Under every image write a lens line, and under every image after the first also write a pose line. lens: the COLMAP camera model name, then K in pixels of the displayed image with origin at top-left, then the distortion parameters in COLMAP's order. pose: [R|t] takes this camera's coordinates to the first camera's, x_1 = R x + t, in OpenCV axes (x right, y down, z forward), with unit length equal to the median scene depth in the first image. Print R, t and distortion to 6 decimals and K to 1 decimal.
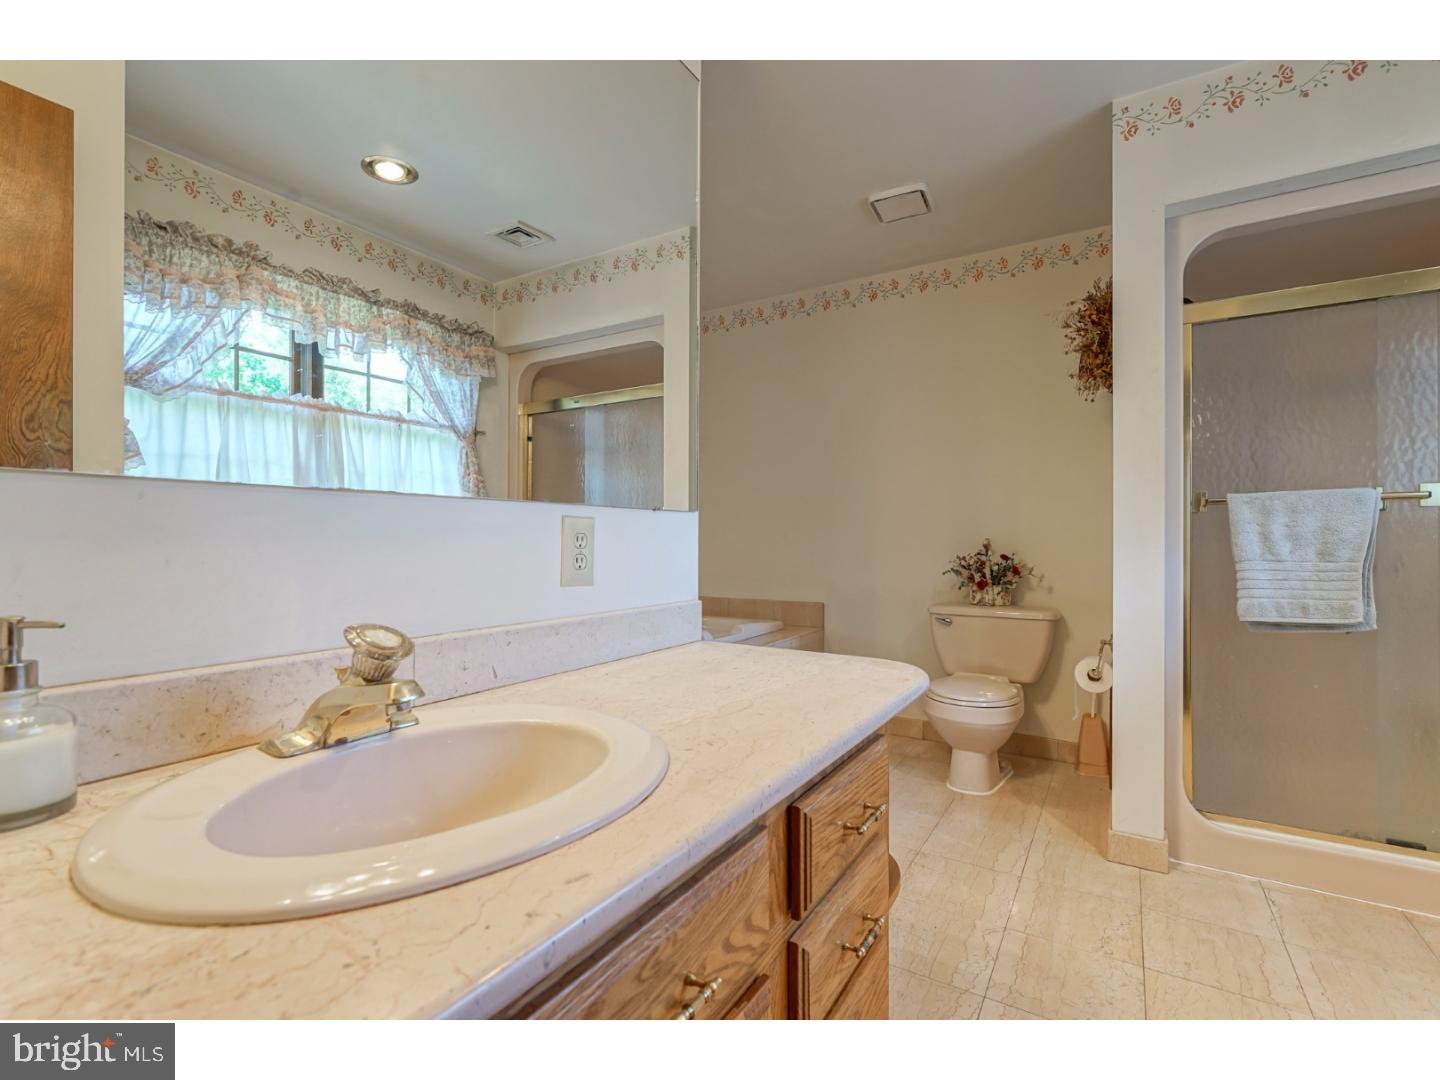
lens RADIAL K [[660.9, 0, 721.9], [0, 660.9, 536.9], [0, 0, 1]] dist [-0.002370, -0.000097]
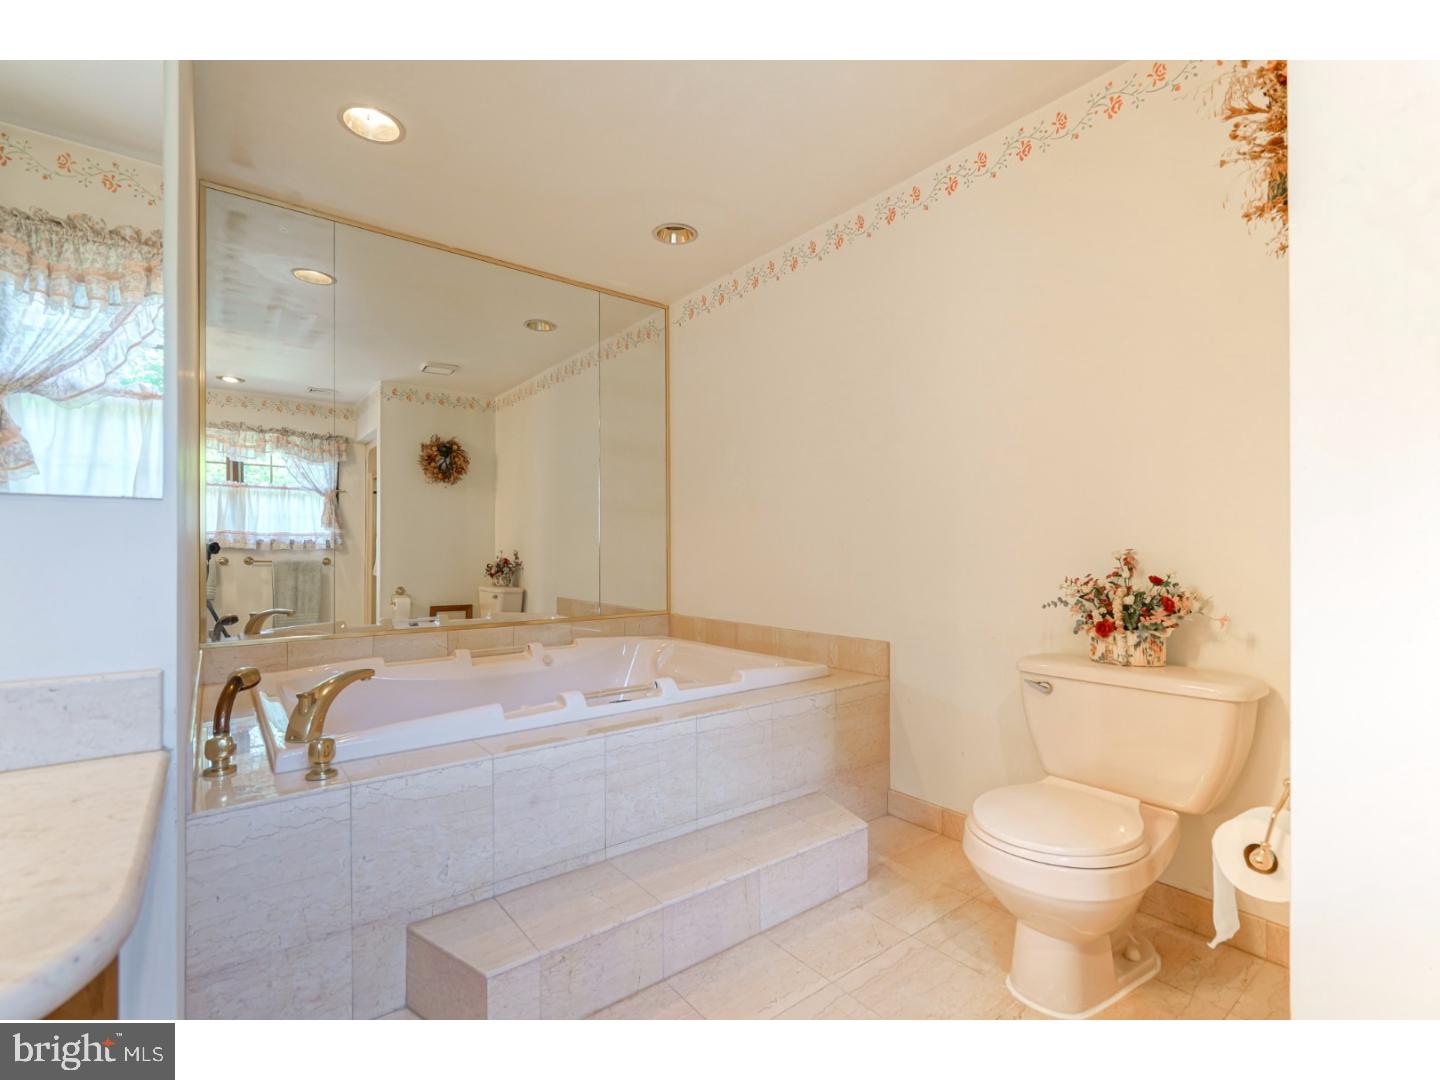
lens RADIAL K [[660.9, 0, 720.2], [0, 660.9, 547.3], [0, 0, 1]] dist [-0.002370, -0.000097]
pose [[0.937316, -0.005012, -0.348445, 0.324486], [0.004221, 0.999987, -0.003028, 0.001981], [0.348456, 0.001368, 0.937324, 0.395682]]
